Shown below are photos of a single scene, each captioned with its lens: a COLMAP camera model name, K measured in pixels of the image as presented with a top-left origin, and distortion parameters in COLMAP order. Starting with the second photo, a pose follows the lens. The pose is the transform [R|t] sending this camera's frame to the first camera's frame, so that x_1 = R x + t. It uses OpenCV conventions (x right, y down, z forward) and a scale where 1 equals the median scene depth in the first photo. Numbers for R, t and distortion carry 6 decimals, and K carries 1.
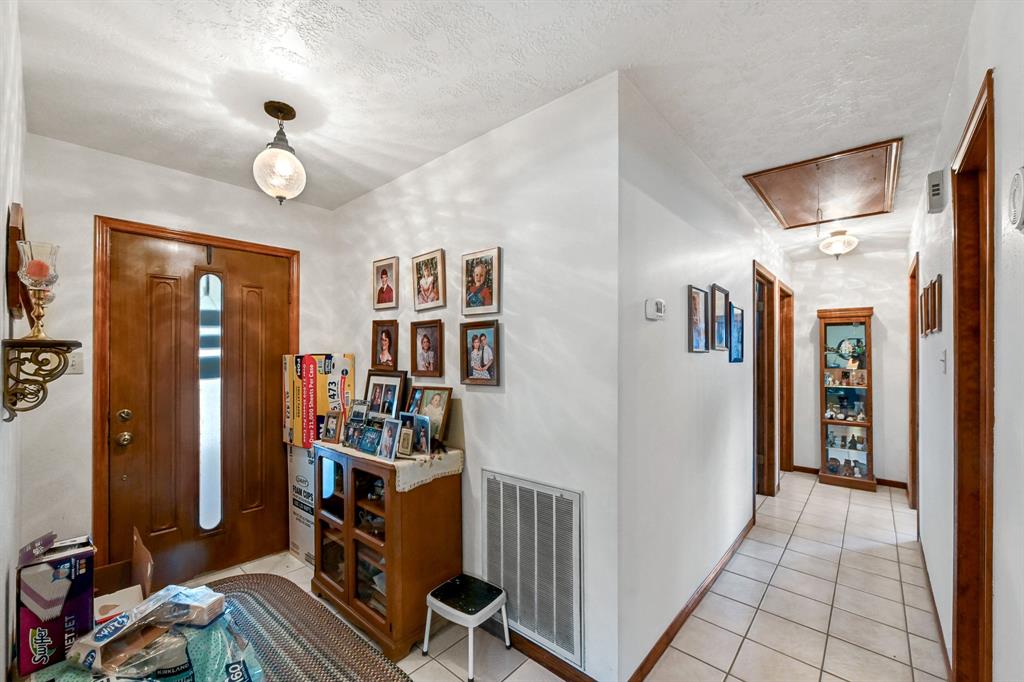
lens RADIAL K [[411.2, 0, 520.9], [0, 411.2, 350.6], [0, 0, 1]] dist [-0.010309, -0.000757]
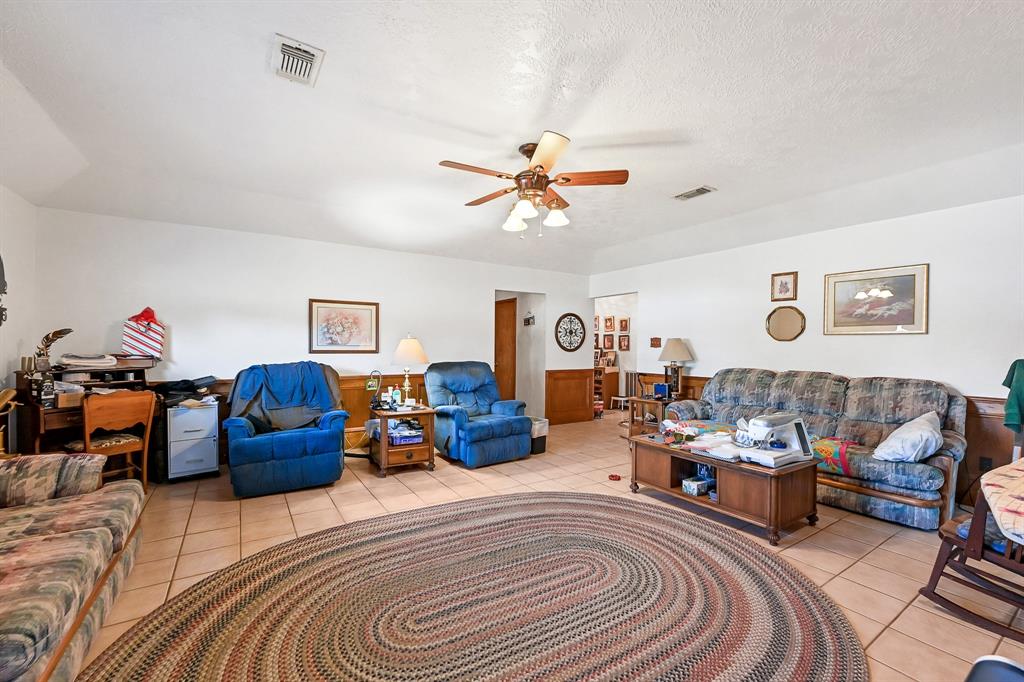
lens RADIAL K [[411.2, 0, 508.0], [0, 411.2, 348.9], [0, 0, 1]] dist [-0.010309, -0.000757]
pose [[0.954681, 0.009989, -0.297465, 0.015409], [-0.006766, 0.999907, 0.011862, 0.024560], [0.297556, -0.009312, 0.954659, -3.026716]]
